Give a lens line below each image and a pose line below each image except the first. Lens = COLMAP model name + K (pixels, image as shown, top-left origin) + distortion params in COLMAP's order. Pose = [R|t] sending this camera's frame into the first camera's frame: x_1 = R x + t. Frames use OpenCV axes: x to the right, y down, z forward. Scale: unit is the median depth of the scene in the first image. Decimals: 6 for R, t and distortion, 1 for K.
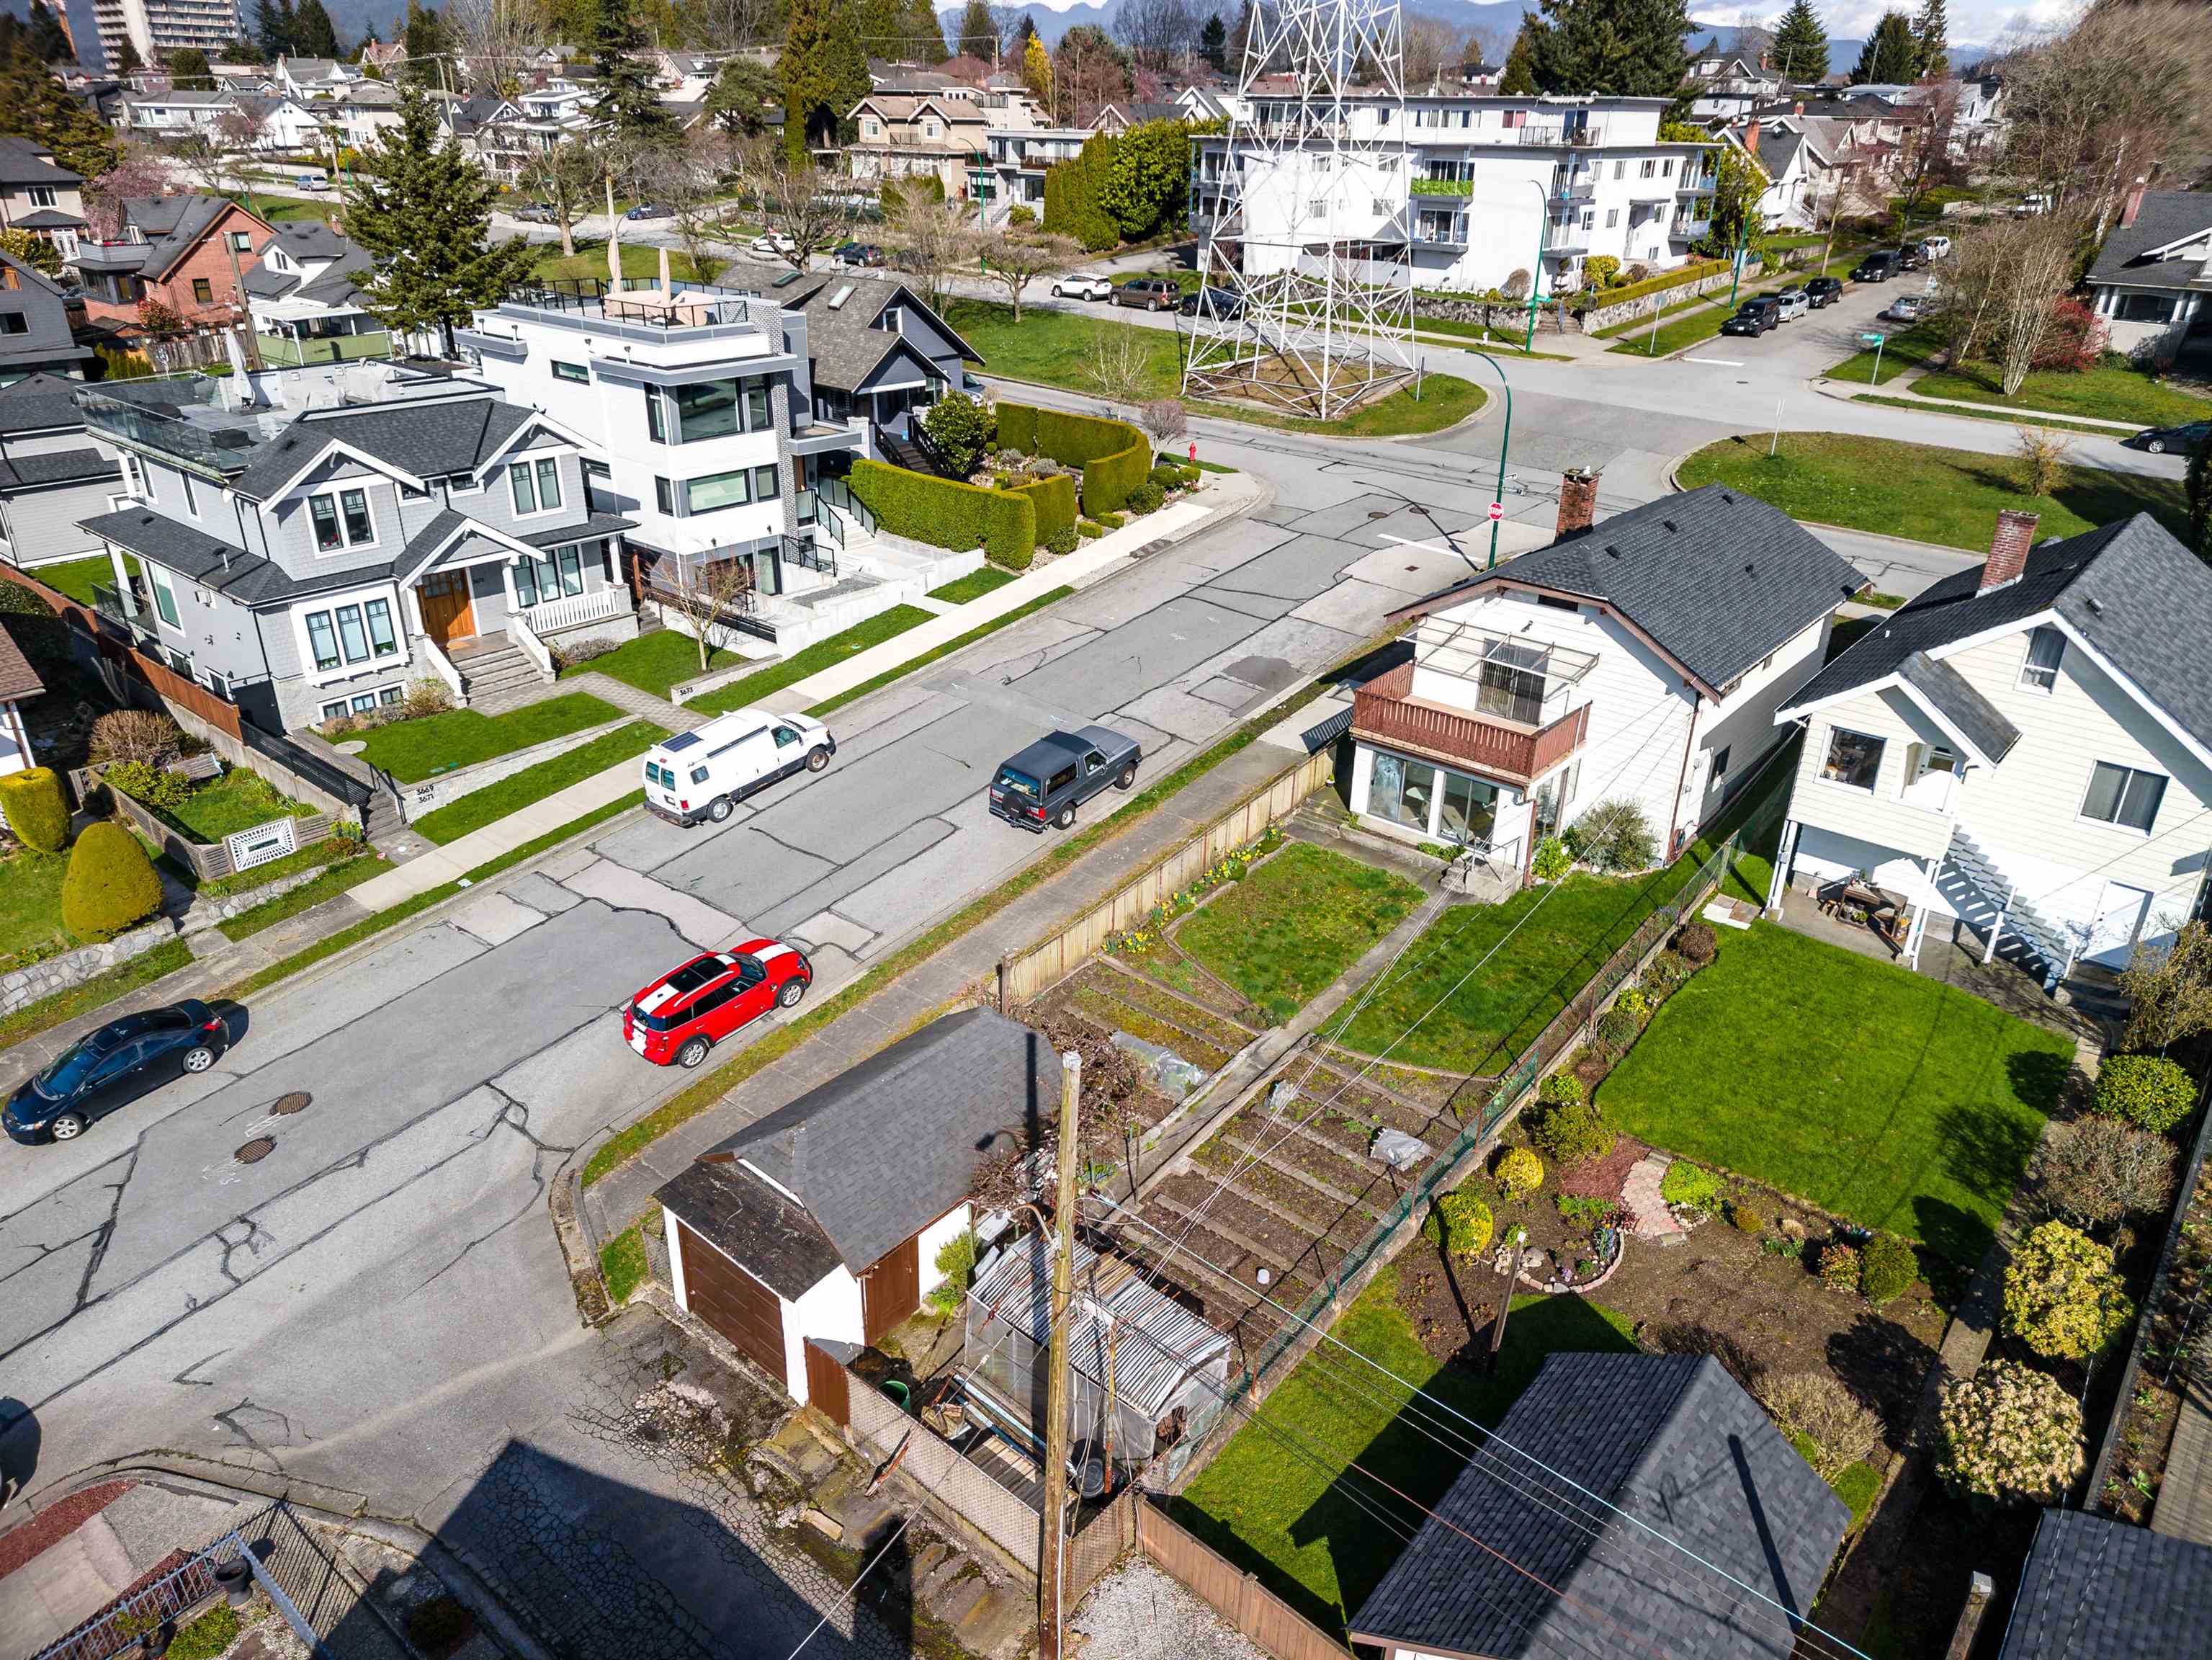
lens RADIAL K [[1478.5, 0, 1114.5], [0, 1478.5, 837.0], [0, 0, 1]] dist [0.014567, -0.006653]
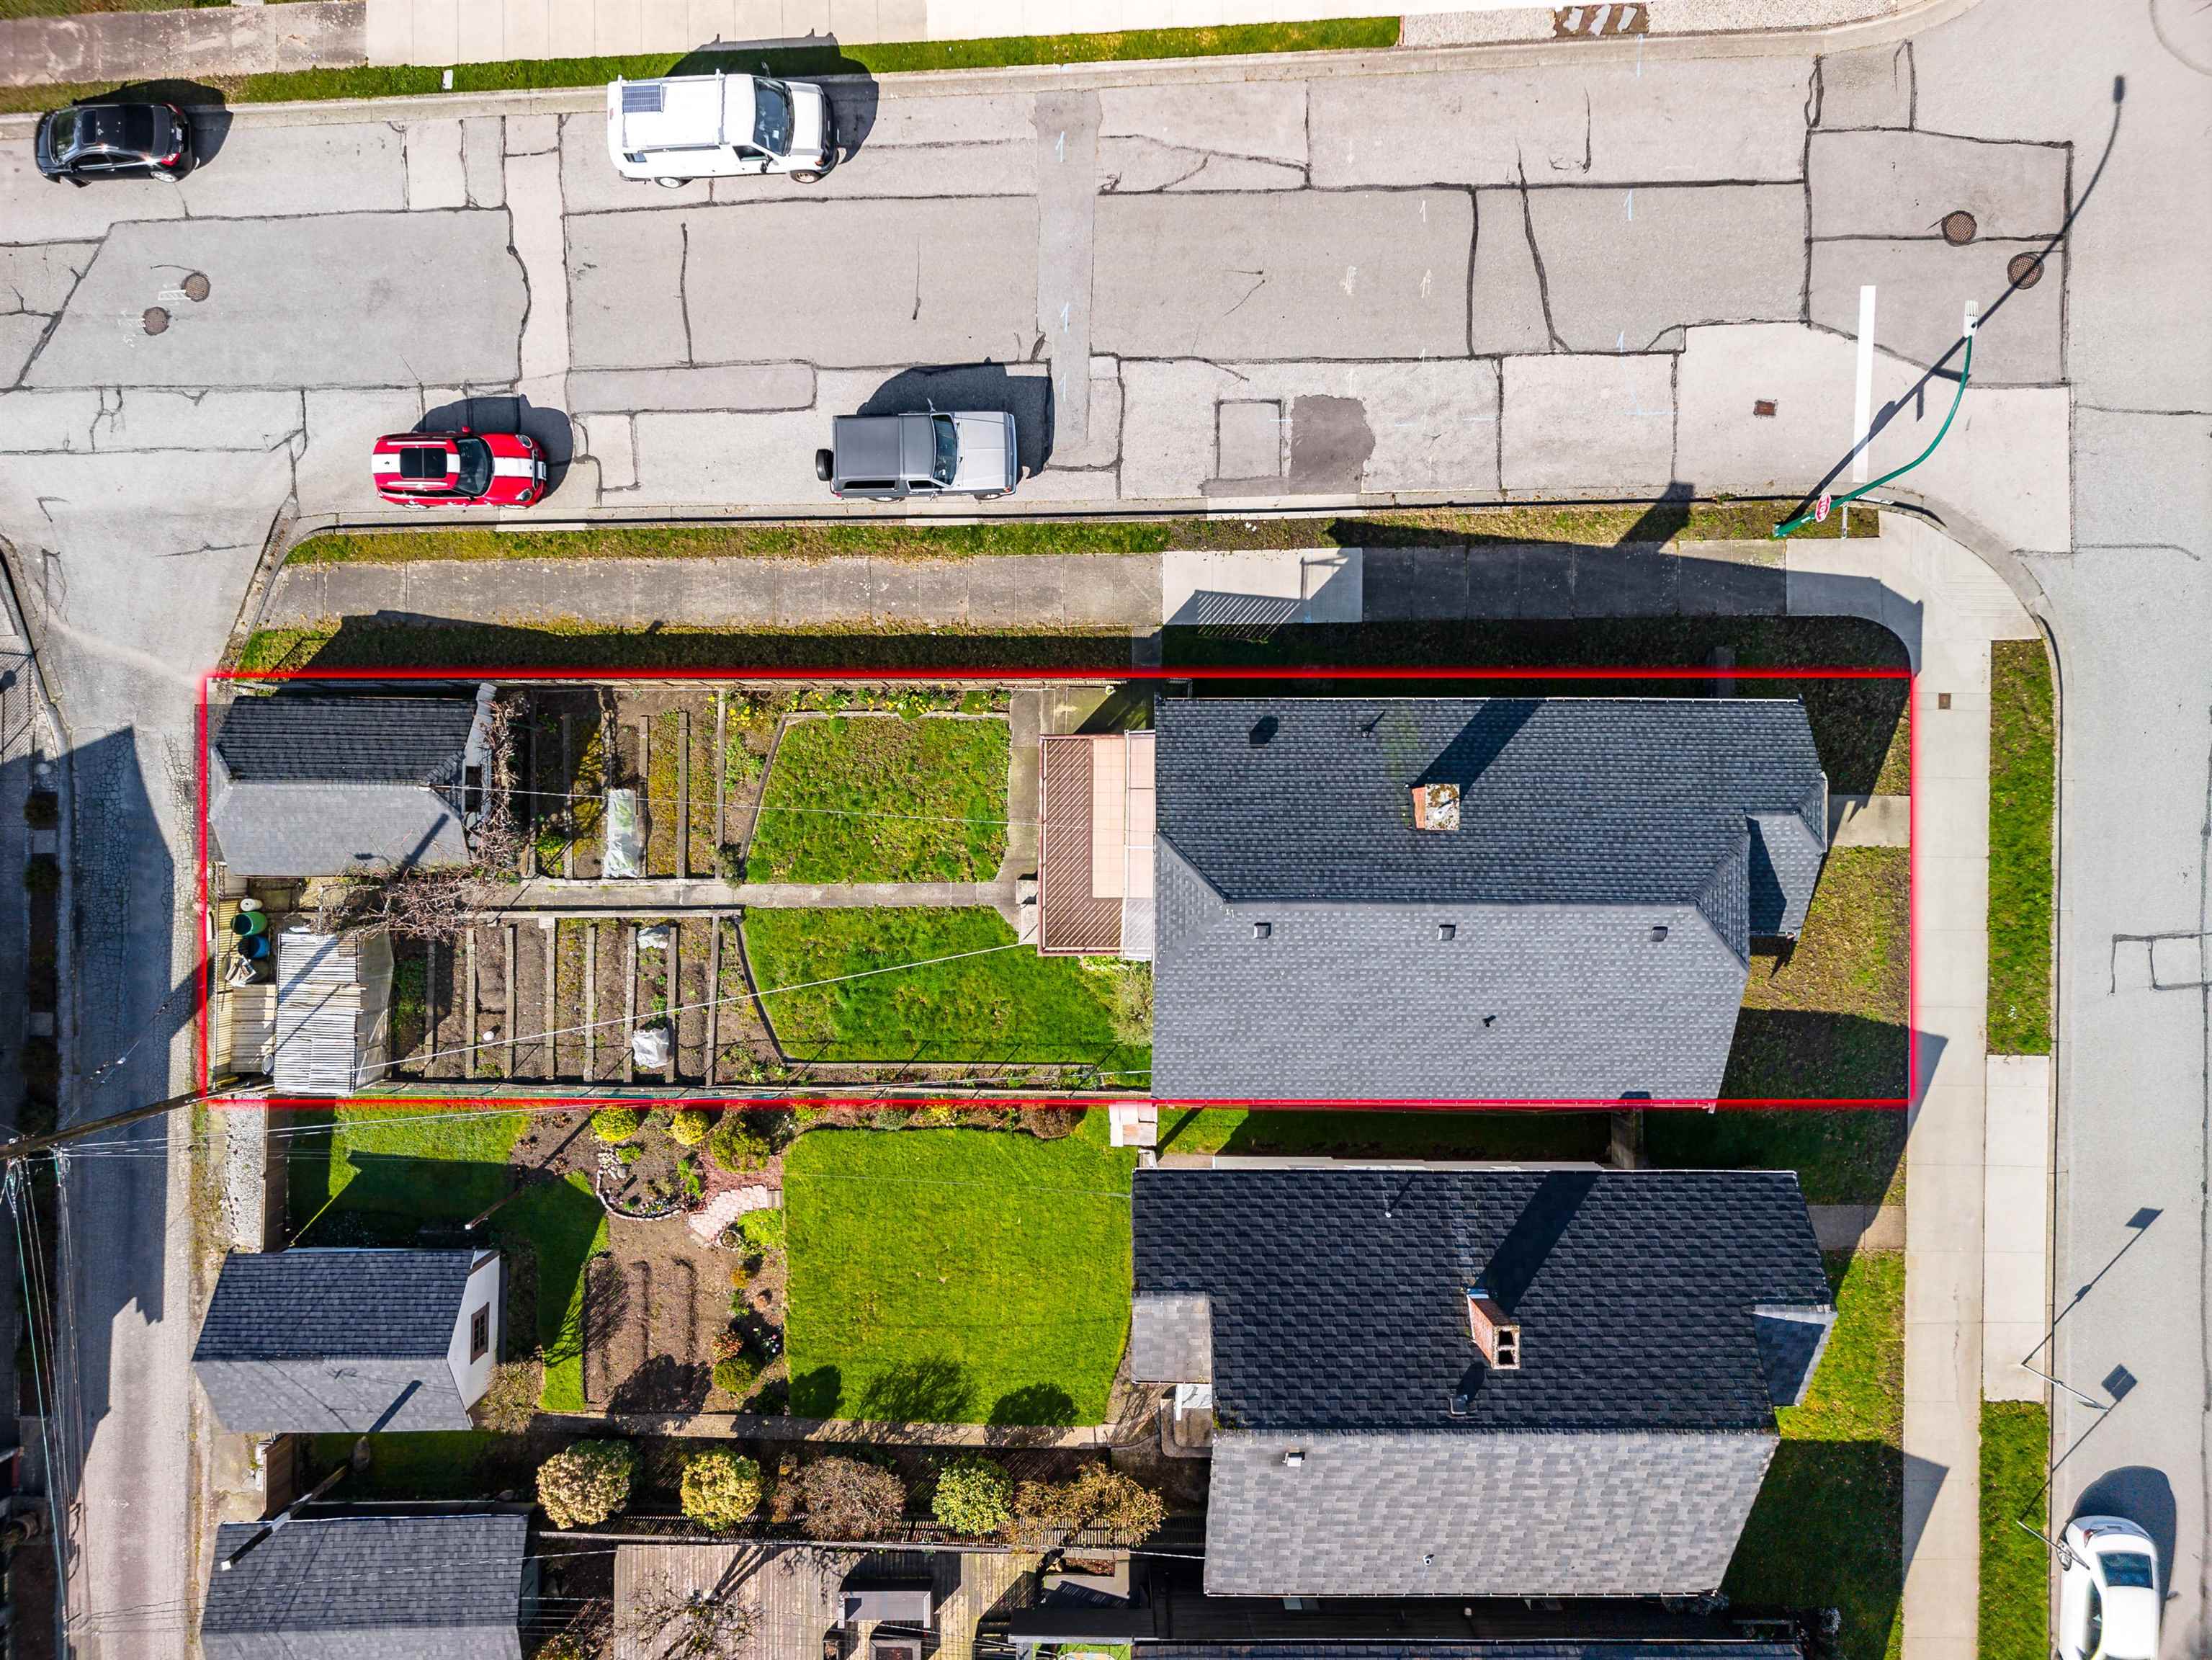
lens RADIAL K [[1478.5, 0, 1114.5], [0, 1478.5, 837.0], [0, 0, 1]] dist [0.014567, -0.006653]
pose [[0.641606, 0.766848, -0.016916, 0.334373], [-0.347780, 0.310495, 0.884670, -1.143977], [0.683660, -0.561727, 0.465910, 0.769411]]
